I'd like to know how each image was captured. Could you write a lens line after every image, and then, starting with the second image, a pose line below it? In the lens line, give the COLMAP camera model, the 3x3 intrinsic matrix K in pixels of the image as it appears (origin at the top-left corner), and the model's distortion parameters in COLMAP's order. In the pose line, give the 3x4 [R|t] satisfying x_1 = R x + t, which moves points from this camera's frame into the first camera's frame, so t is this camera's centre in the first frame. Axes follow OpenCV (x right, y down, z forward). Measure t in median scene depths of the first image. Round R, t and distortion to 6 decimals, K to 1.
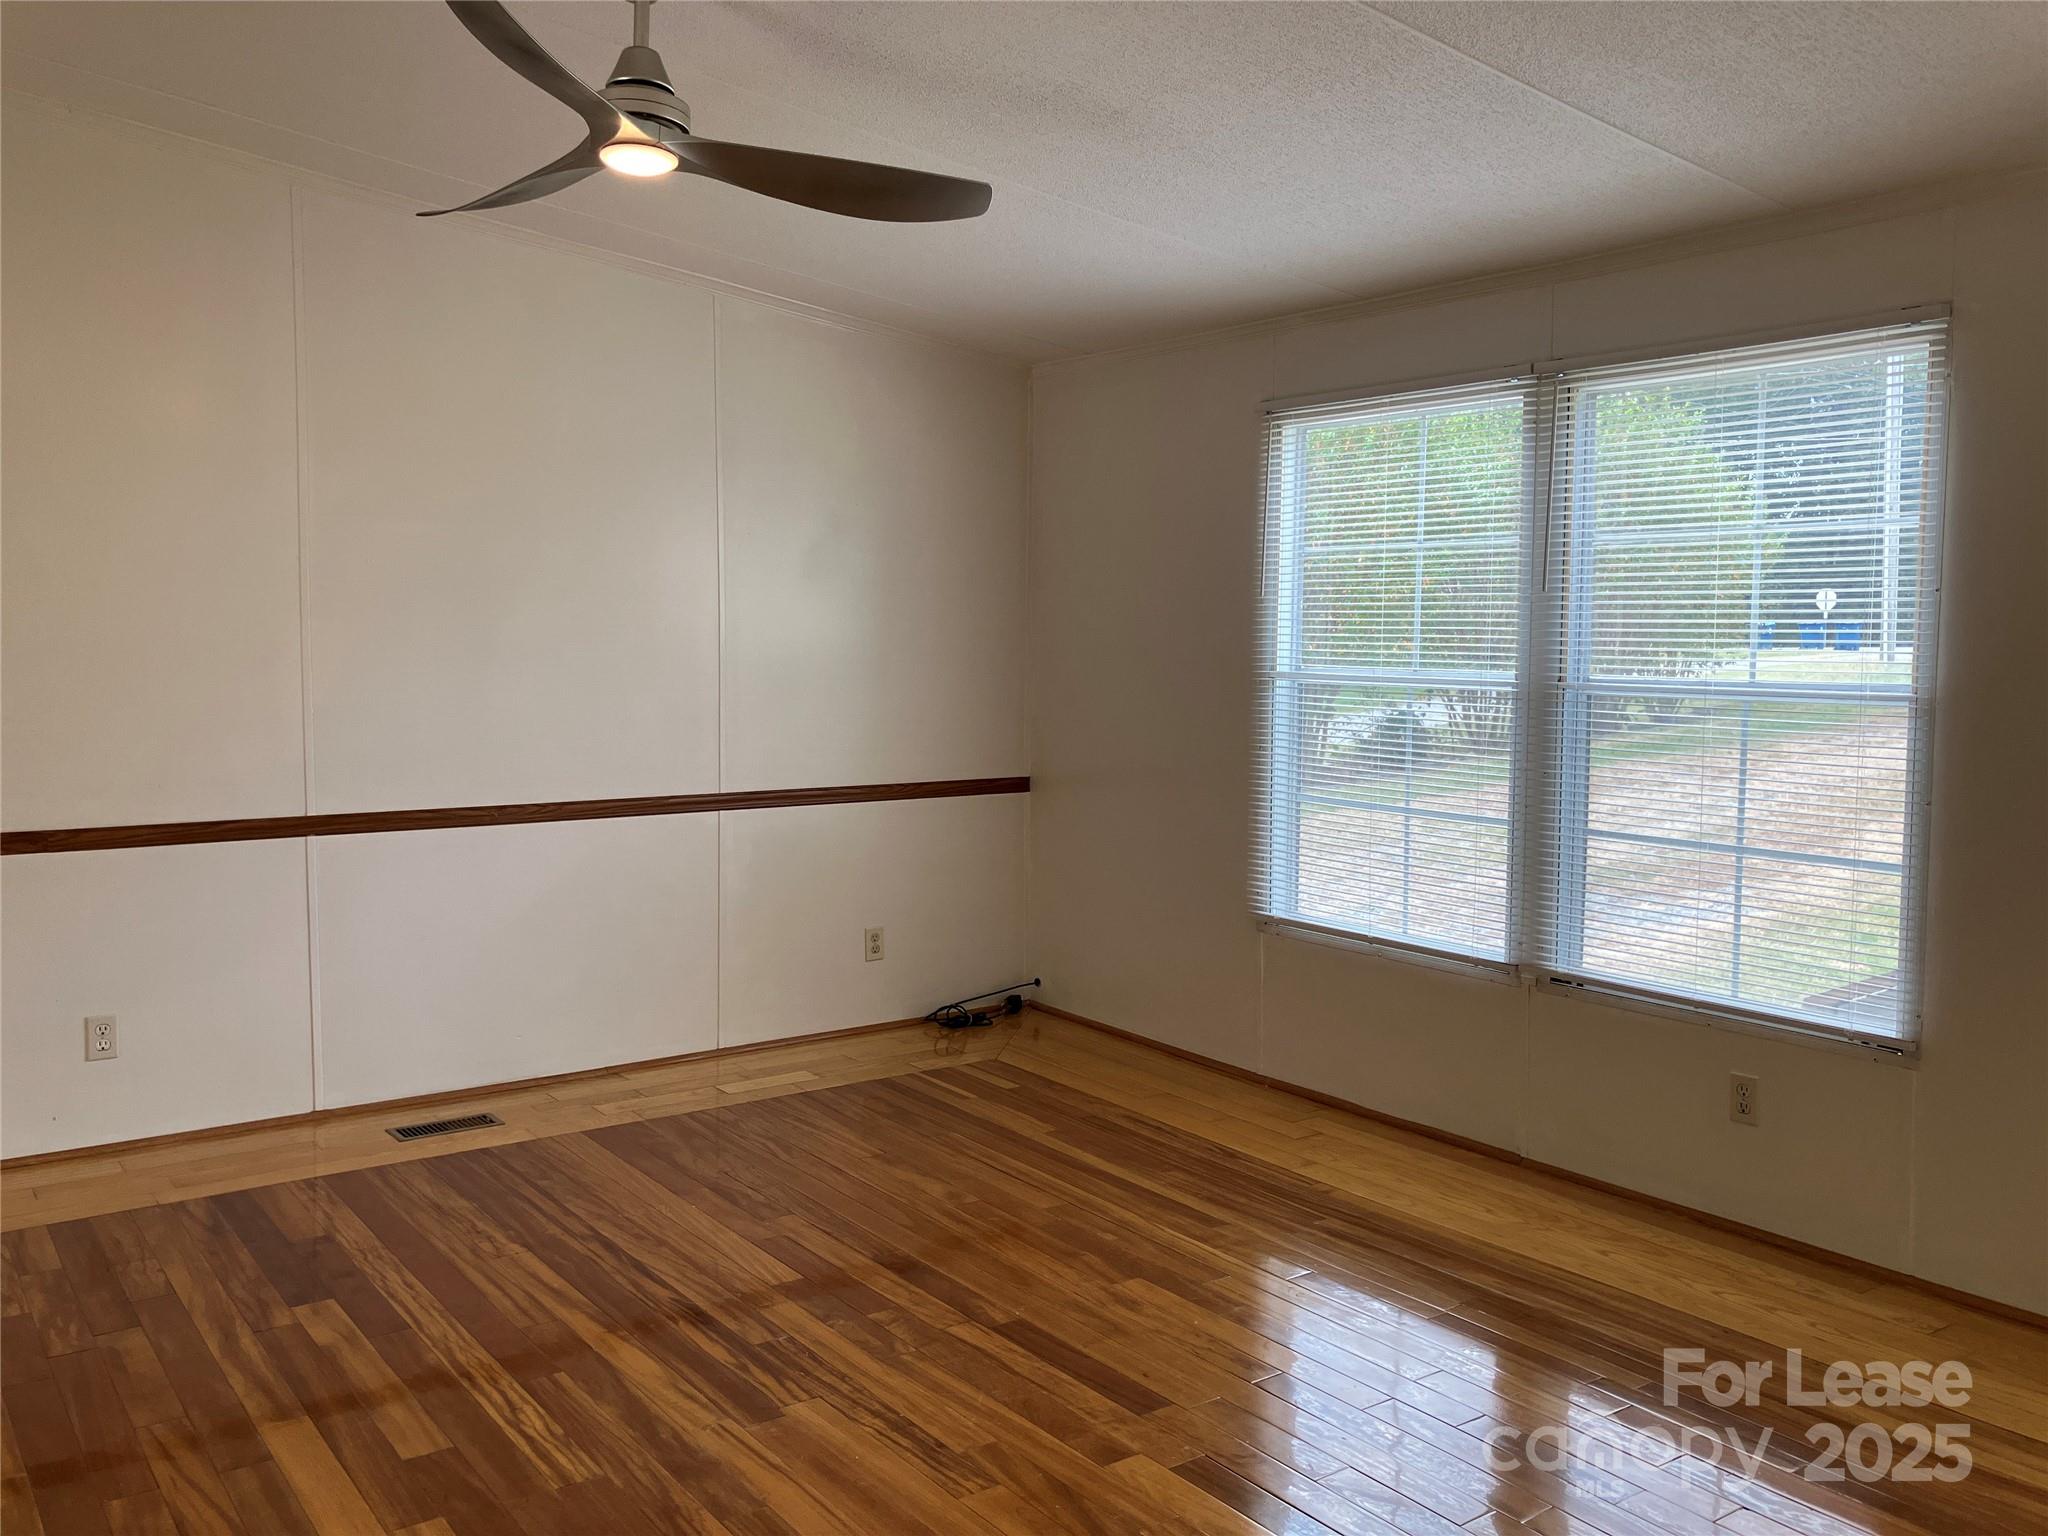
lens RADIAL K [[1667.1, 0, 1024.0], [0, 1667.1, 768.0], [0, 0, 1]] dist [0.000232, -0.007322]
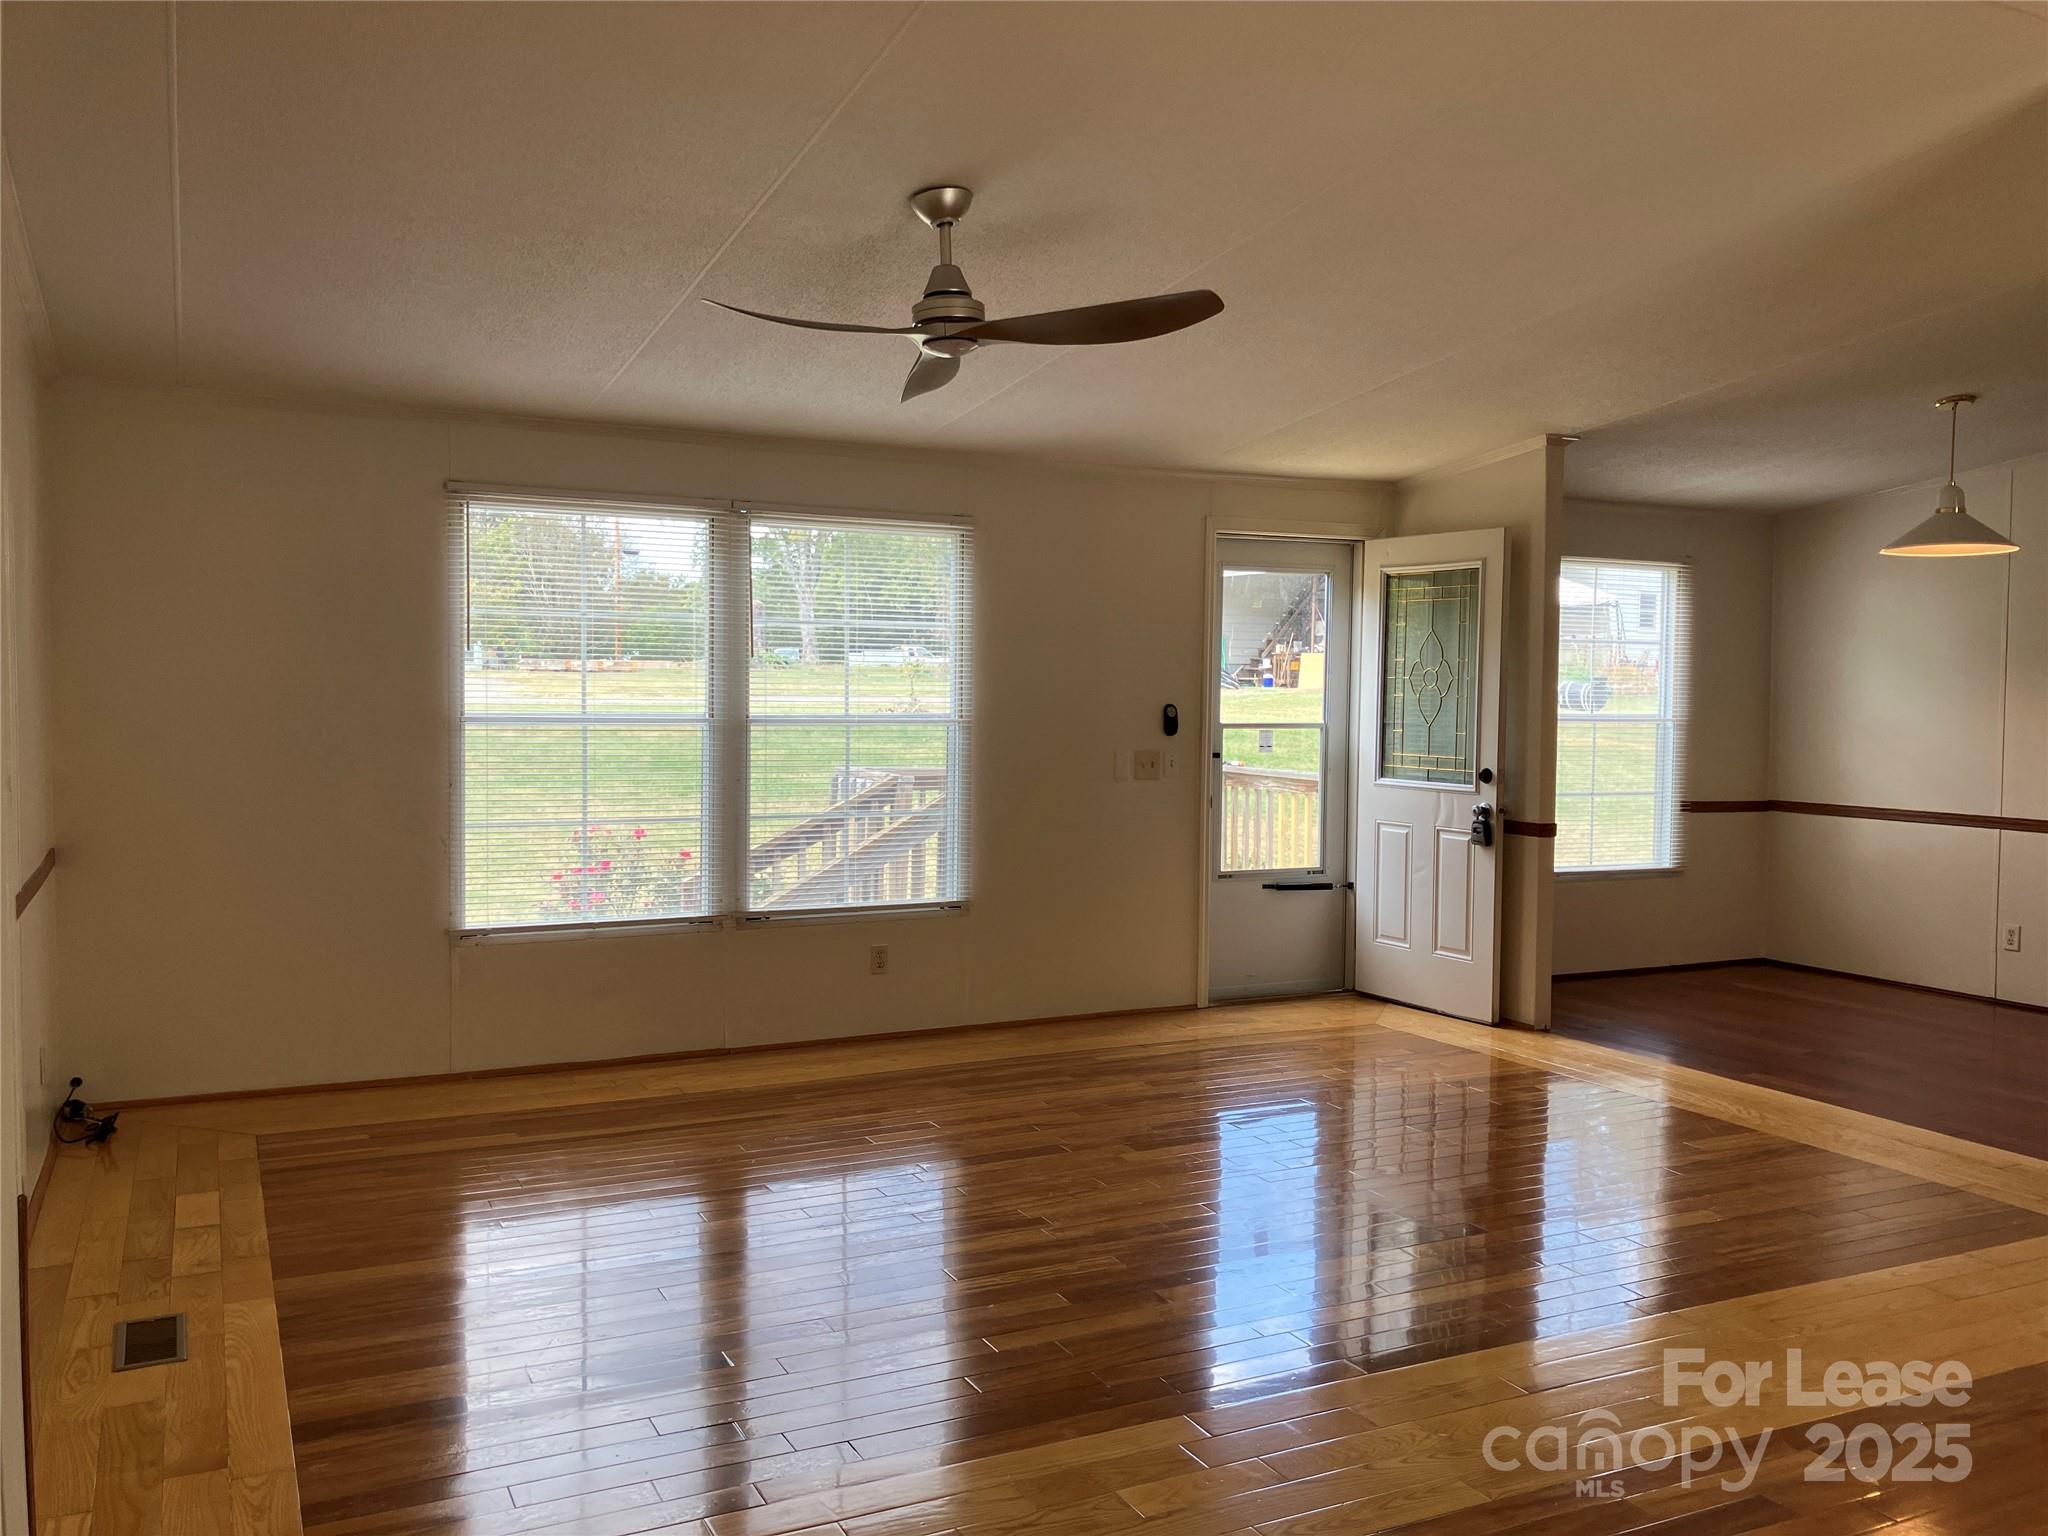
lens RADIAL K [[1693.2, 0, 966.2], [0, 1693.2, 760.2], [0, 0, 1]] dist [0.133130, -0.251982]
pose [[0.207338, -0.053009, 0.976832, -1.056187], [0.076620, 0.996343, 0.037805, -0.053176], [-0.975264, 0.067007, 0.210642, 0.464228]]
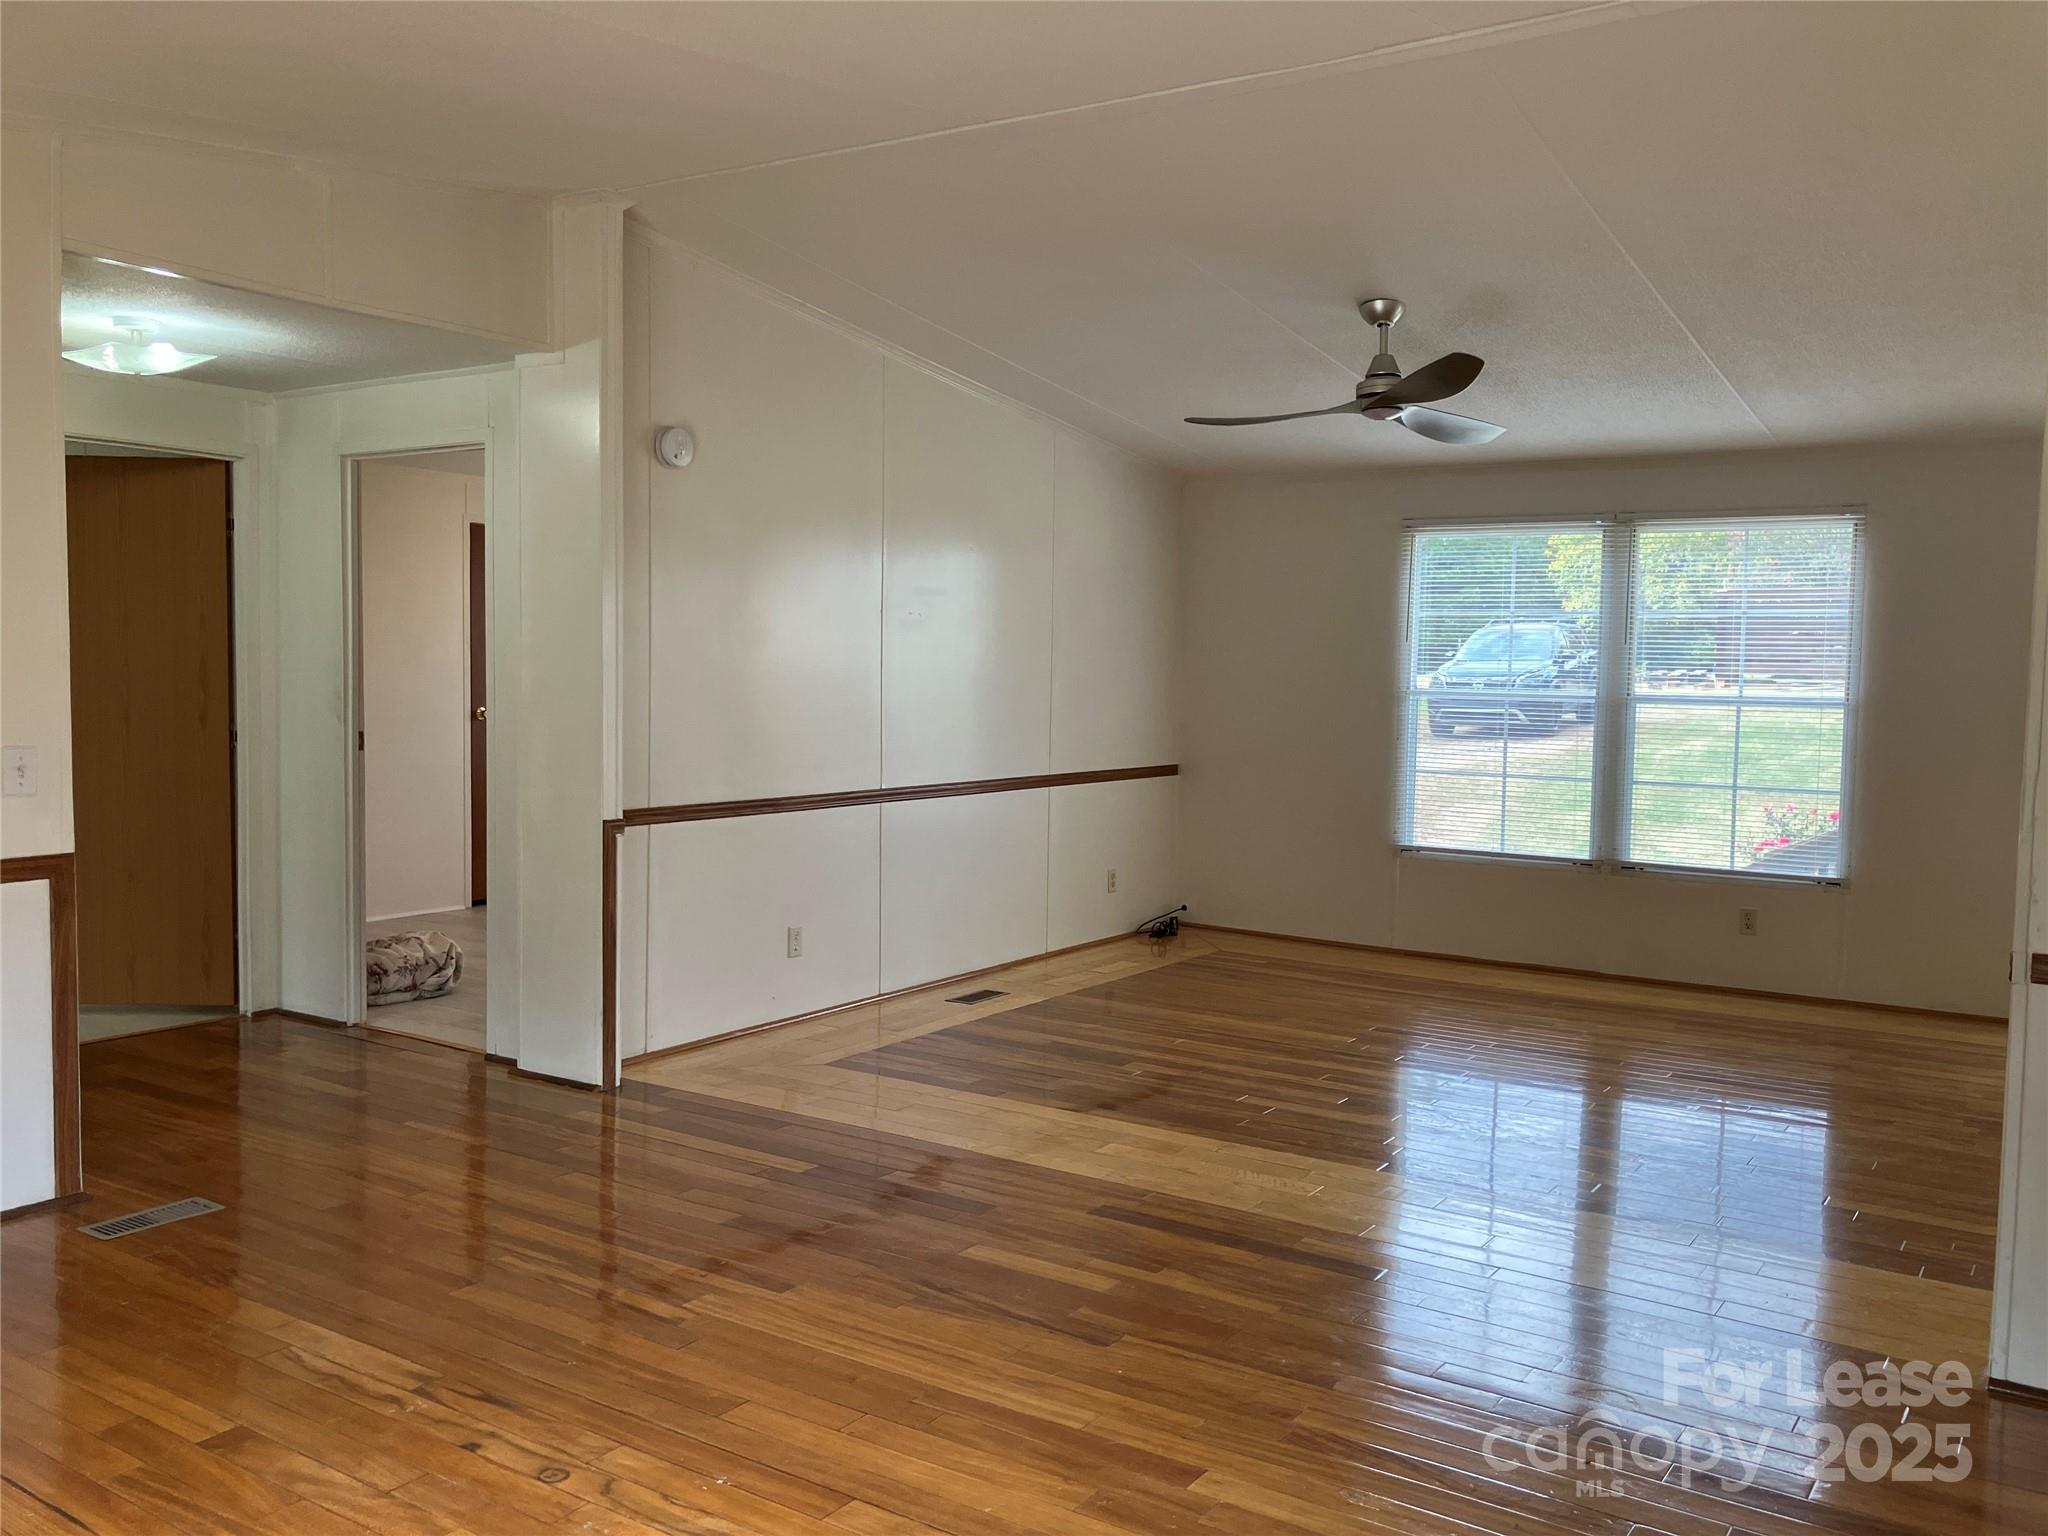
lens RADIAL K [[1667.1, 0, 1024.0], [0, 1667.1, 768.0], [0, 0, 1]] dist [0.000232, -0.007322]
pose [[0.941339, -0.012998, 0.337212, -0.818863], [0.017938, 0.999773, -0.011539, 0.030843], [-0.336986, 0.016911, 0.941358, -0.409784]]
